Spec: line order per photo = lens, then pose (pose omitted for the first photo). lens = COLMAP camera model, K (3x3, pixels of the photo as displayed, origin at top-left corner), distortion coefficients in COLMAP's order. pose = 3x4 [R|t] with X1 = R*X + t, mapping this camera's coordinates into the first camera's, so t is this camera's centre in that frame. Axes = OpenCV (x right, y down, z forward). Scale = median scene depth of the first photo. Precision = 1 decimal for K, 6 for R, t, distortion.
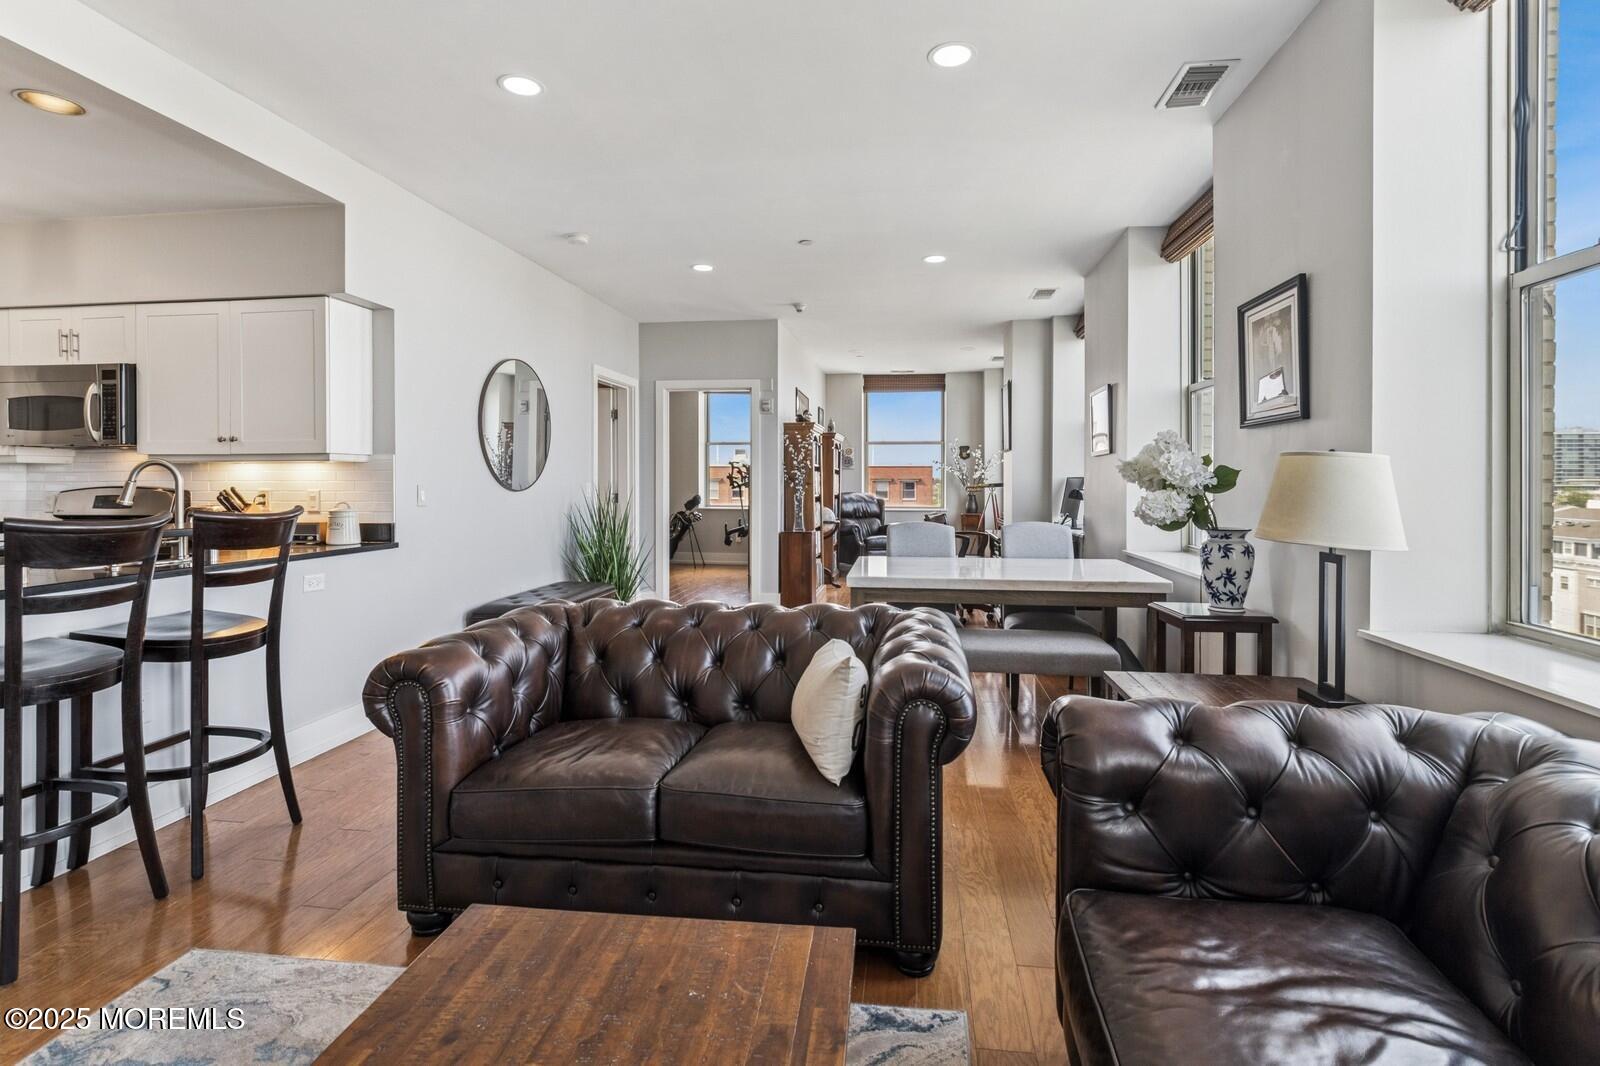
lens RADIAL K [[749.5, 0, 801.1], [0, 749.5, 484.9], [0, 0, 1]] dist [-0.007698, -0.002177]
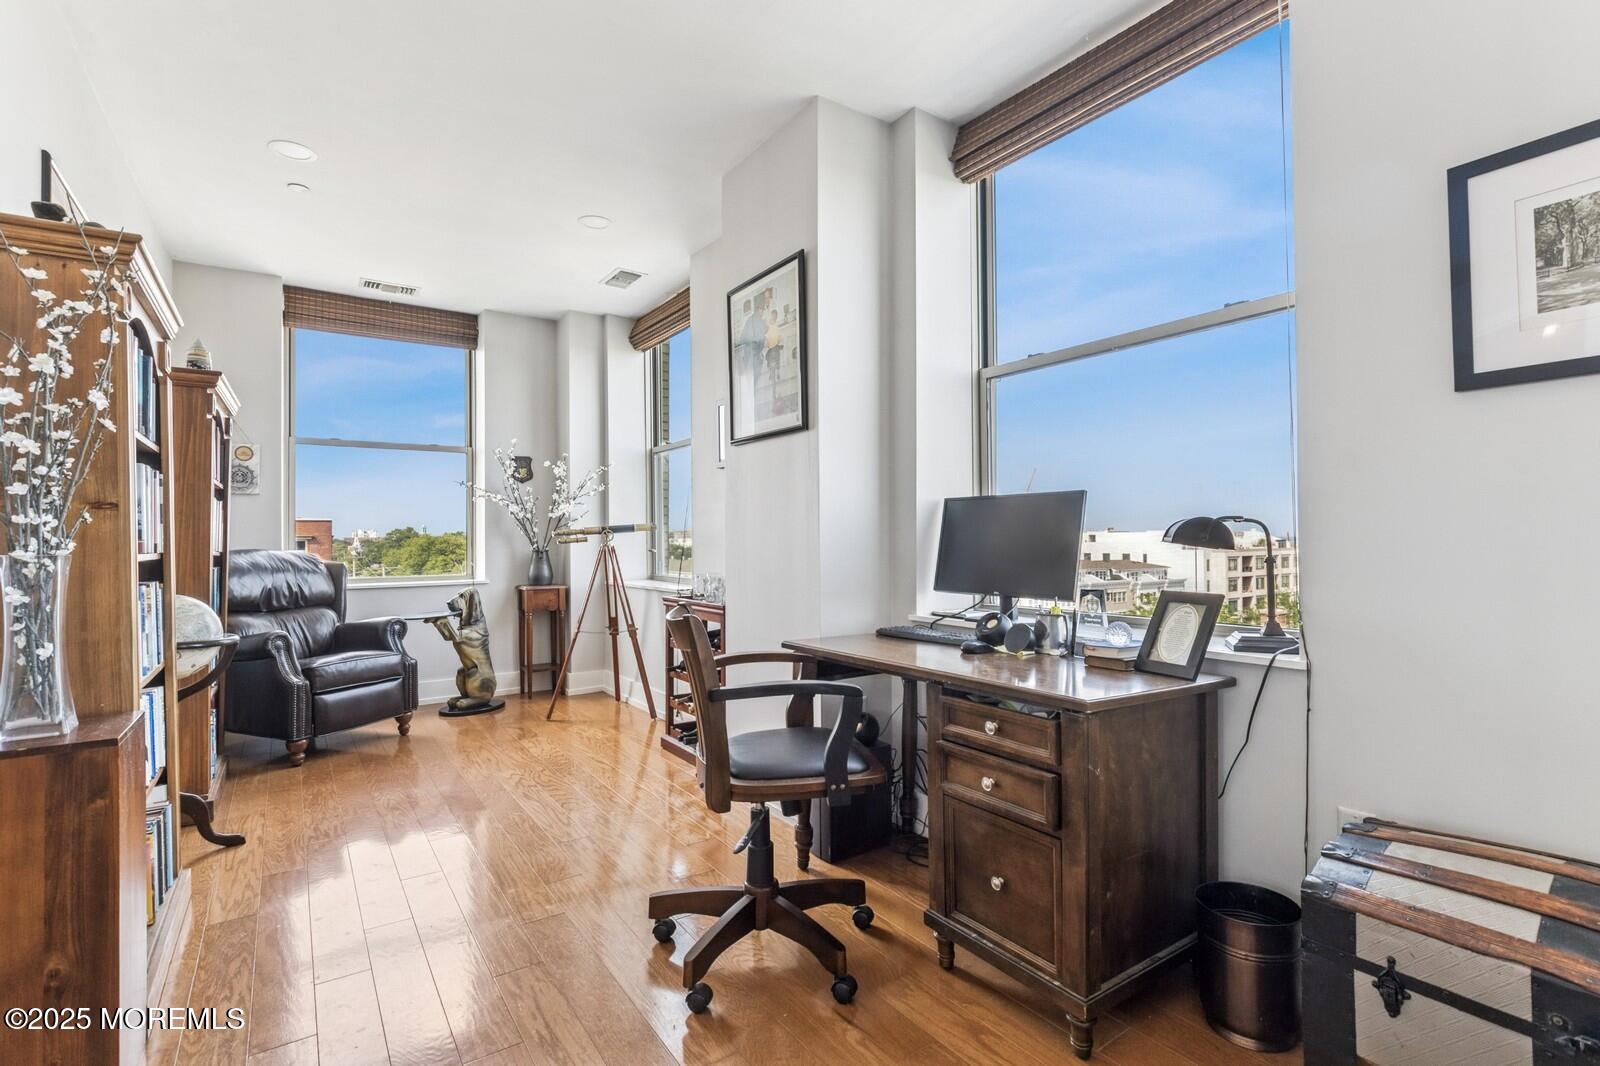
lens RADIAL K [[749.5, 0, 794.2], [0, 749.5, 525.3], [0, 0, 1]] dist [-0.007698, -0.002177]
pose [[0.739267, 0.005649, 0.673389, 0.038128], [0.010787, 0.999737, -0.020229, 0.031202], [-0.673326, 0.022218, 0.739011, 1.927516]]
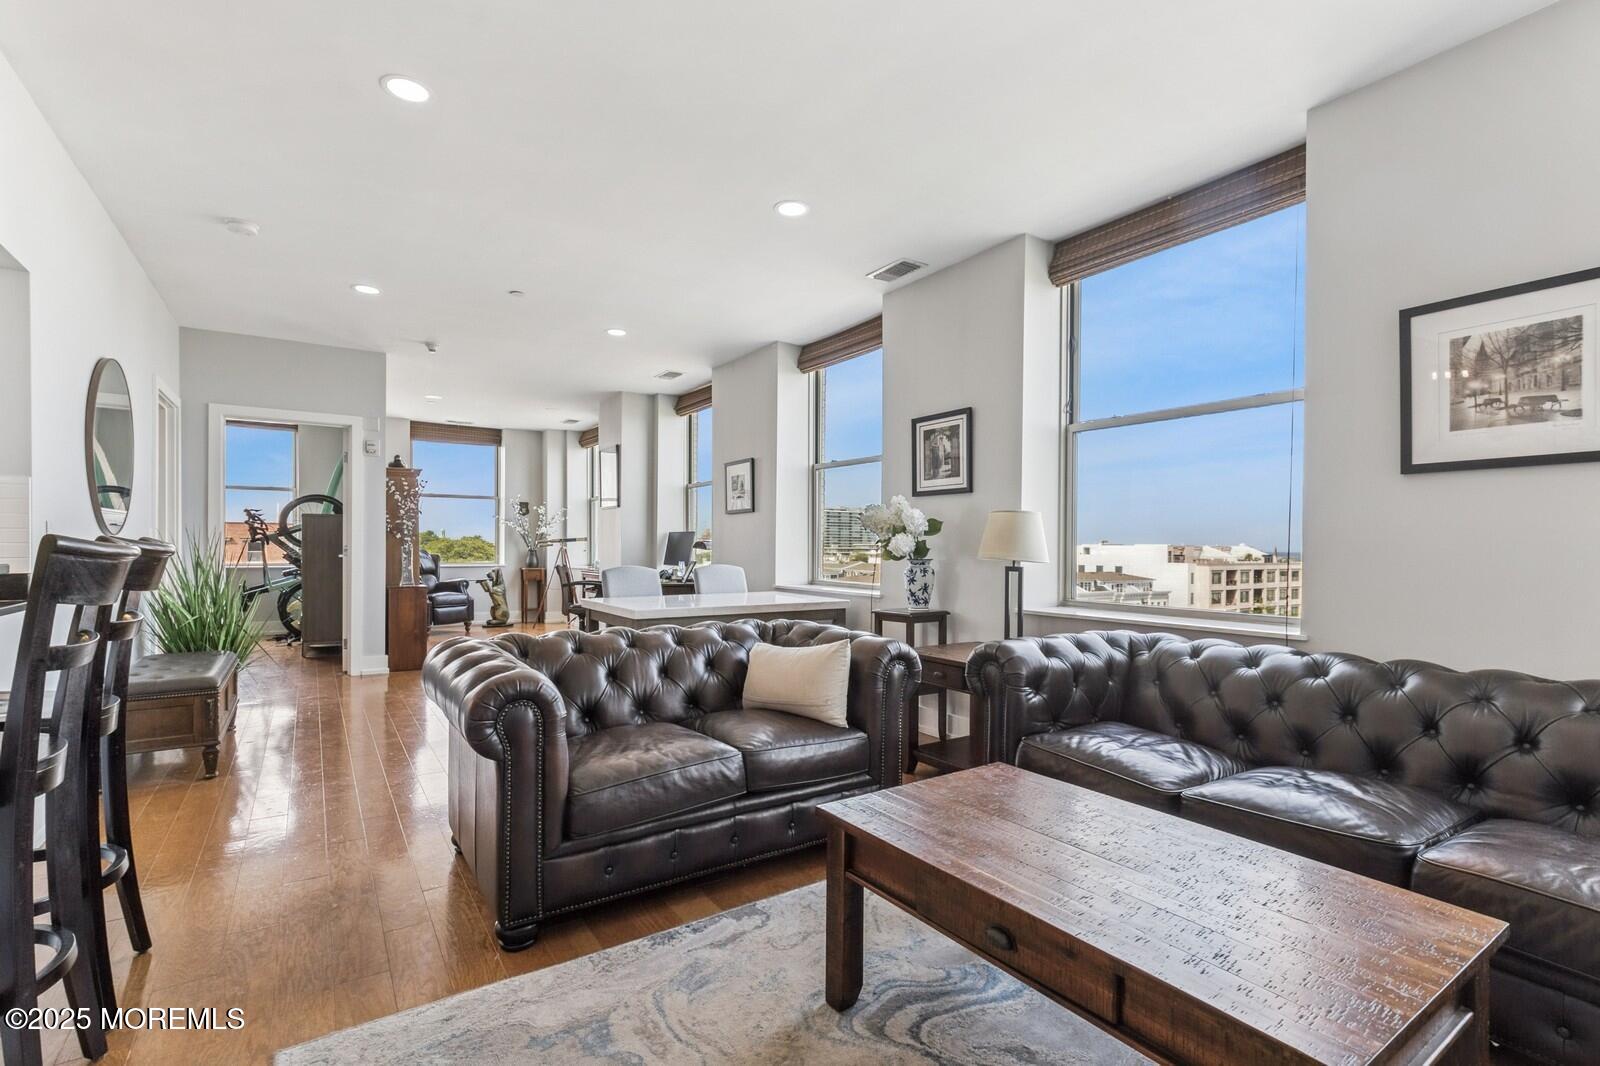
lens RADIAL K [[749.5, 0, 792.8], [0, 749.5, 544.2], [0, 0, 1]] dist [-0.007698, -0.002177]
pose [[0.752040, 0.006747, 0.659083, -0.687016], [-0.003803, 0.999975, -0.005897, 0.038019], [-0.659106, 0.001928, 0.752047, -0.016899]]
